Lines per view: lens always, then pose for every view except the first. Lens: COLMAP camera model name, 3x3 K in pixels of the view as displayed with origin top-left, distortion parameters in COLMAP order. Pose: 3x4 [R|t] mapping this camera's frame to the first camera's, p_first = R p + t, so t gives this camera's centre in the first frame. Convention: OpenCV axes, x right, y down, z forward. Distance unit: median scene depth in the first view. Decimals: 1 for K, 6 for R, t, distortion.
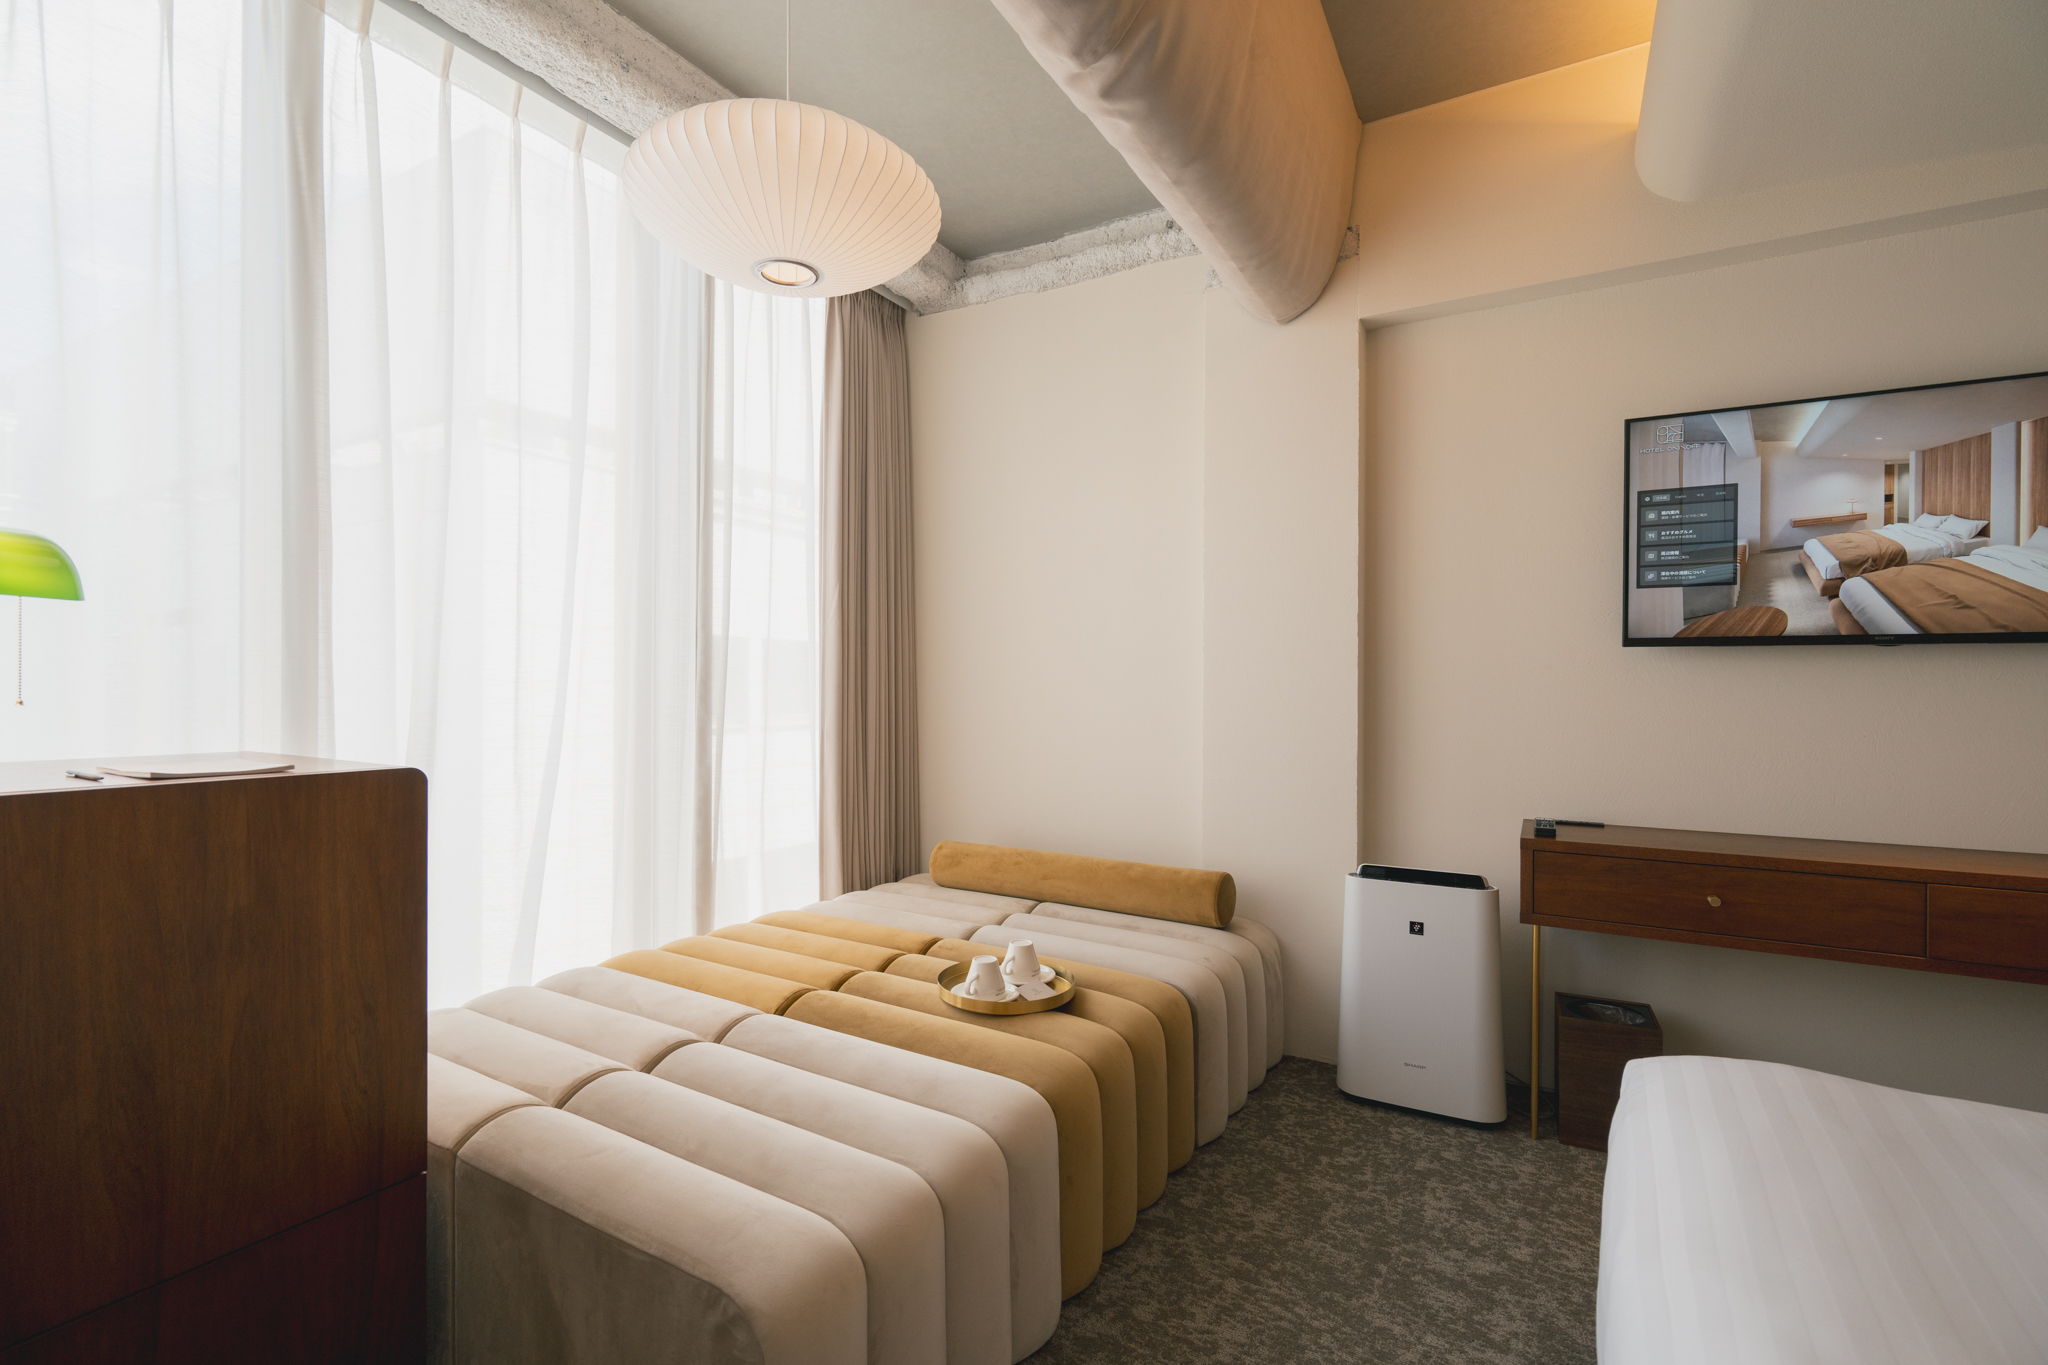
lens RADIAL K [[921.7, 0, 1014.2], [0, 921.7, 683.9], [0, 0, 1]] dist [-0.004645, 0.002358]
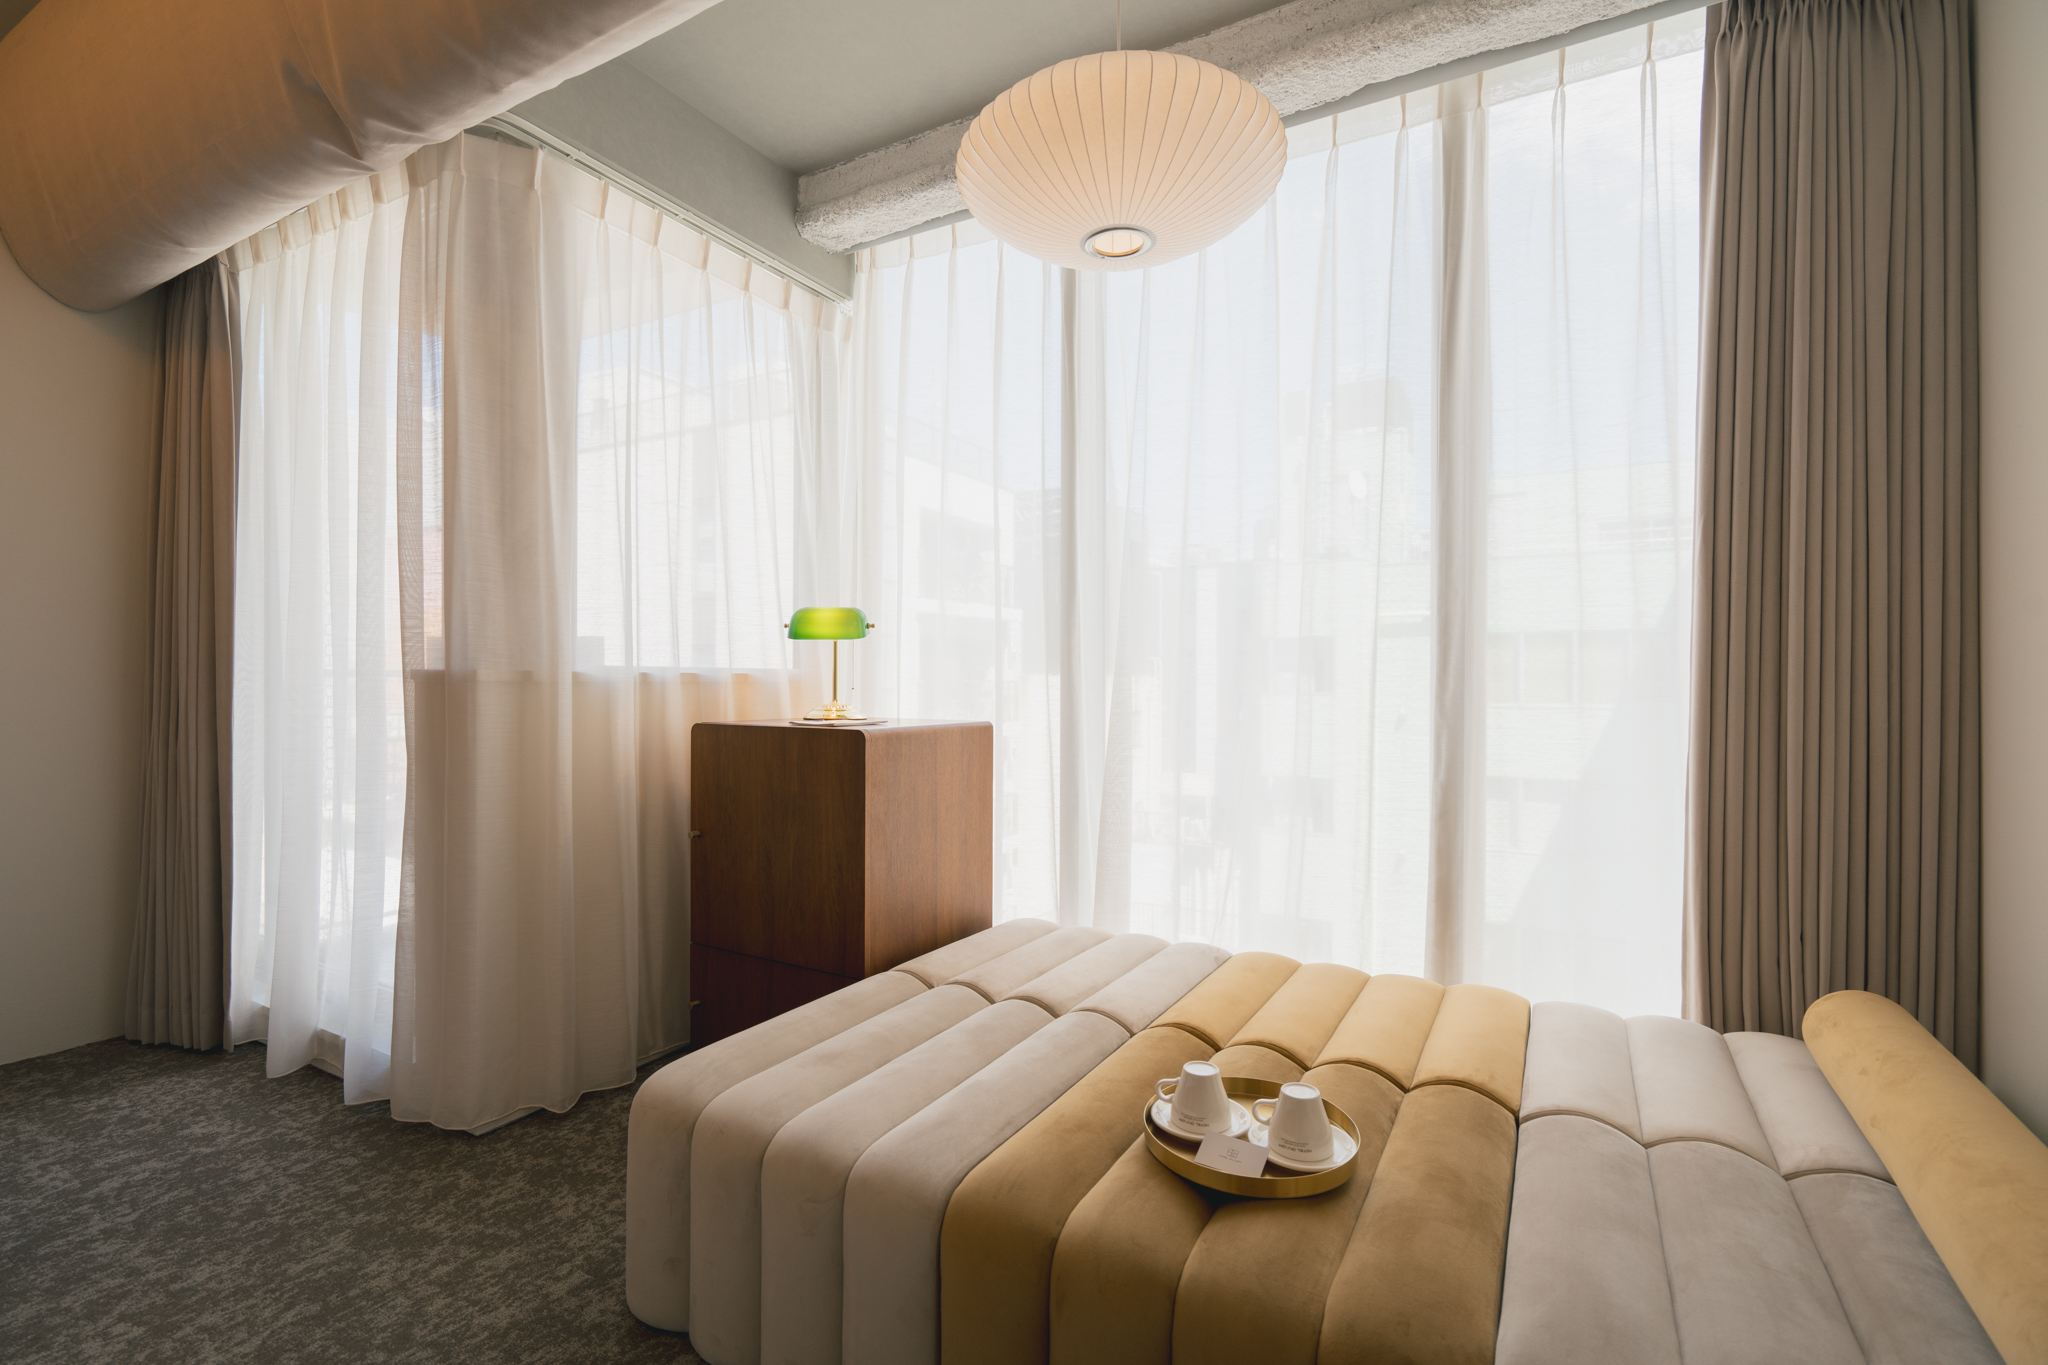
lens RADIAL K [[921.7, 0, 1011.1], [0, 921.7, 682.8], [0, 0, 1]] dist [-0.004645, 0.002358]
pose [[0.008833, 0.001279, -0.999960, 0.626072], [-0.001734, 0.999998, 0.001264, 0.001316], [0.999959, 0.001723, 0.008835, 0.795681]]
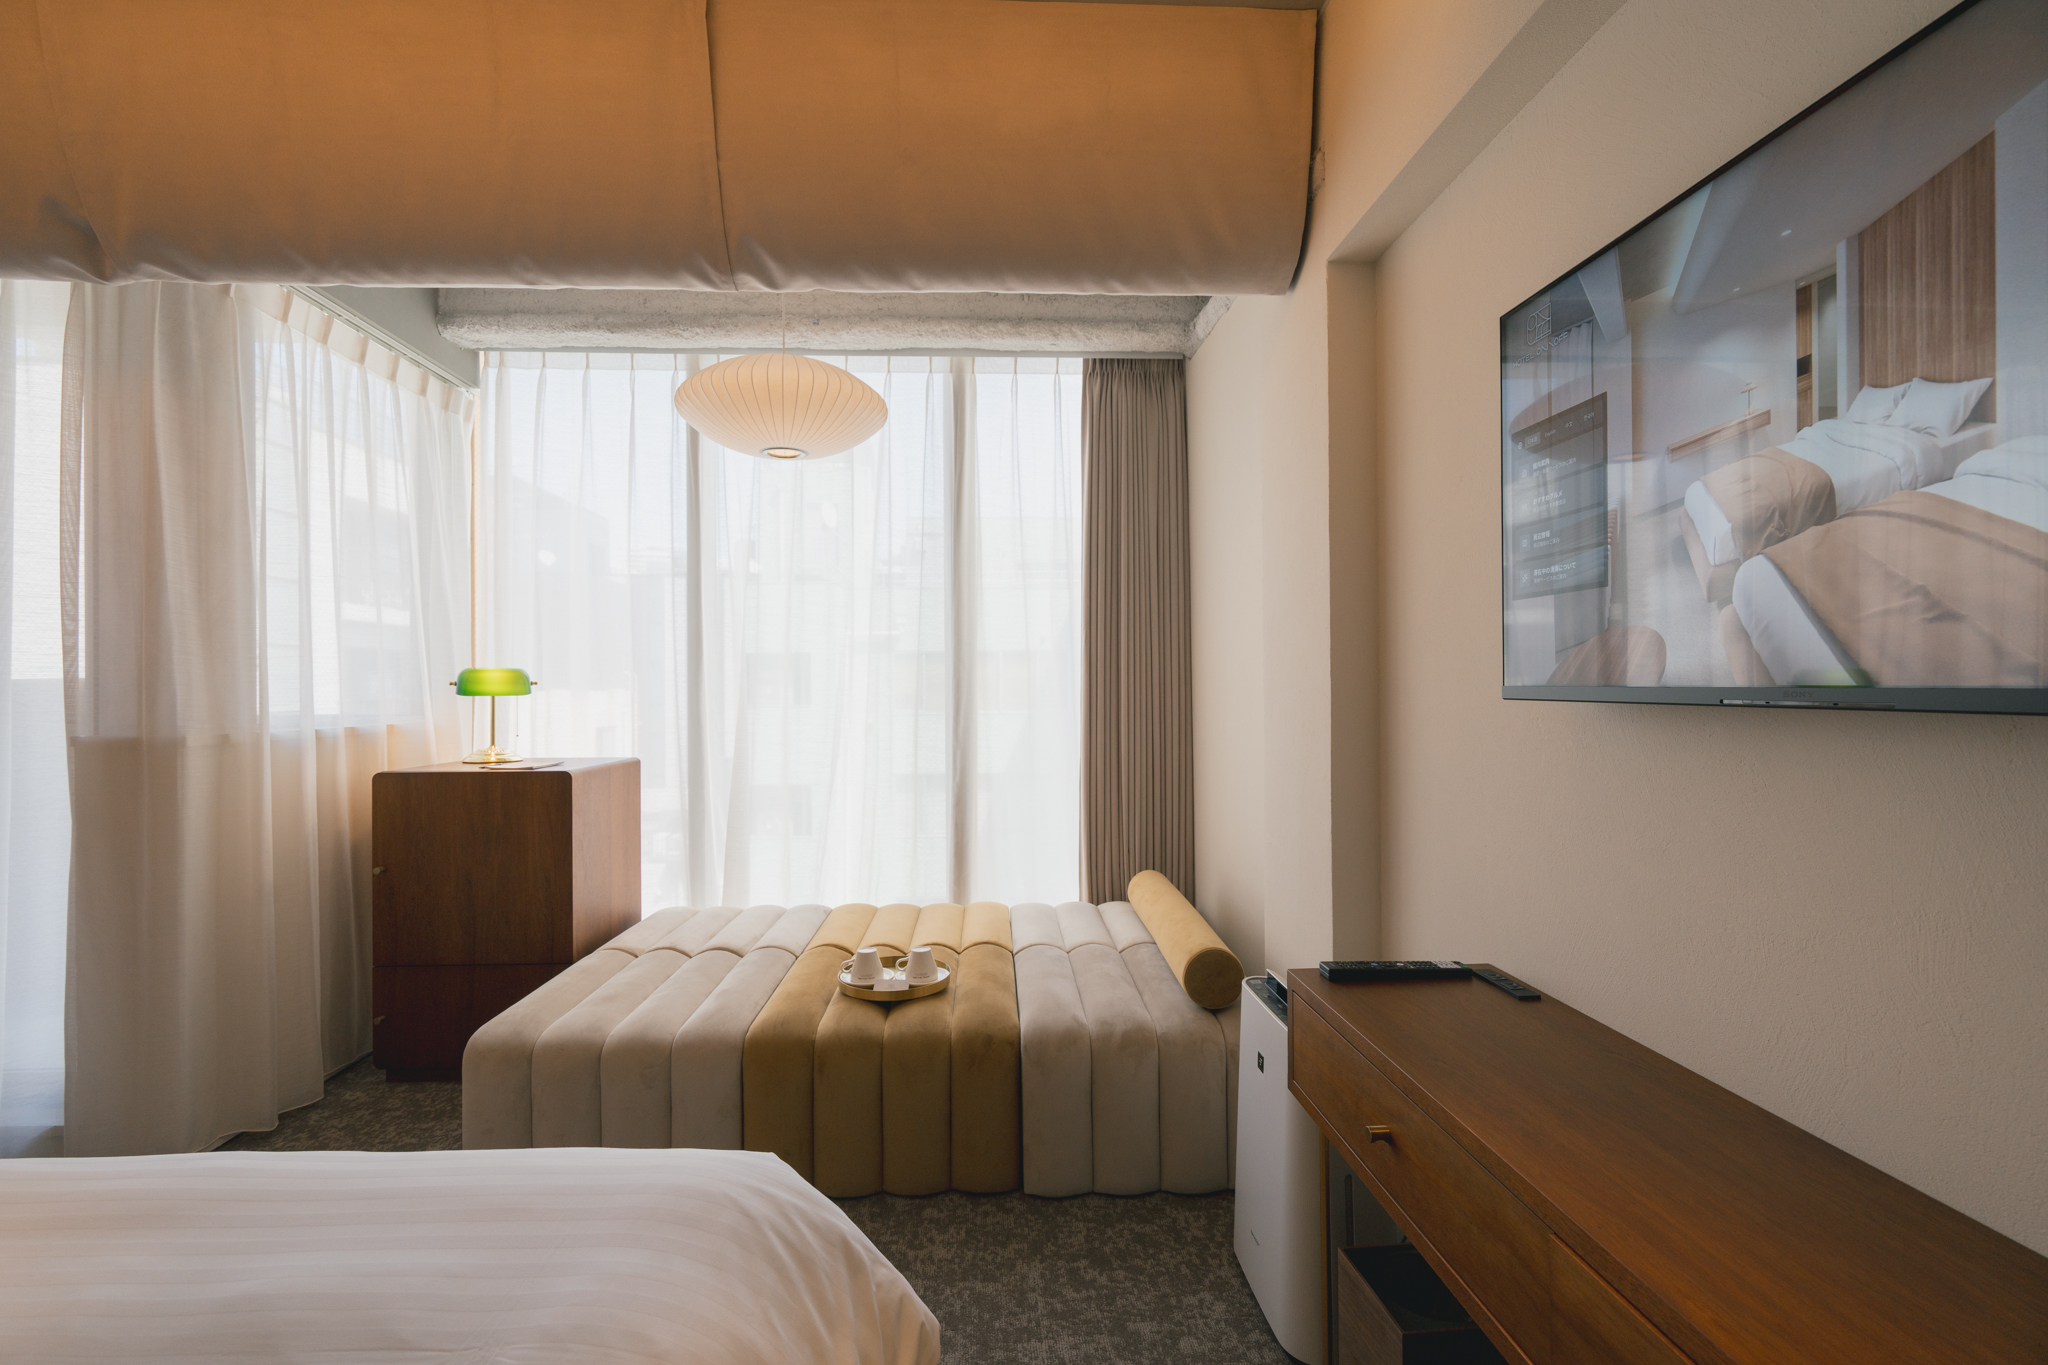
lens RADIAL K [[921.7, 0, 1013.4], [0, 921.7, 685.8], [0, 0, 1]] dist [-0.004645, 0.002358]
pose [[0.546092, -0.010320, -0.837661, 1.074847], [0.010700, 0.999928, -0.005344, -0.054110], [0.837657, -0.006044, 0.546164, 0.446945]]
